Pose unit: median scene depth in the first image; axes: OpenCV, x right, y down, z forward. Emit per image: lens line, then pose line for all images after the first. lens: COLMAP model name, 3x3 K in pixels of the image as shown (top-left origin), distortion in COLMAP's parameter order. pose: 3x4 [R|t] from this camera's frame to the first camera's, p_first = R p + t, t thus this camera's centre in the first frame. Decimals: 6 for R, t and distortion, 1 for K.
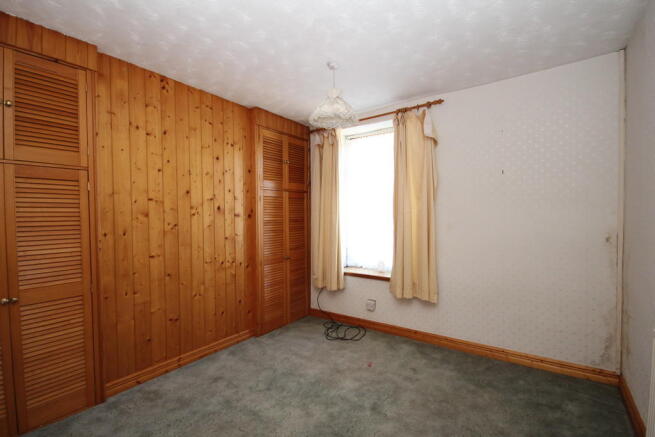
lens RADIAL K [[300.7, 0, 327.1], [0, 300.7, 212.7], [0, 0, 1]] dist [-0.000918, -0.000354]
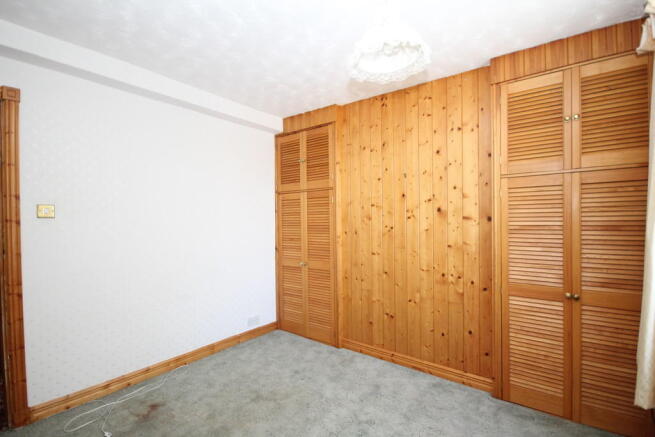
lens RADIAL K [[305.5, 0, 327.5], [0, 305.5, 218.5], [0, 0, 1]] dist [0.001569, 0.000121]
pose [[-0.030170, -0.005797, -0.999528, 0.543772], [0.012248, 0.999906, -0.006169, 0.011683], [0.999470, -0.012429, -0.030096, 0.747616]]
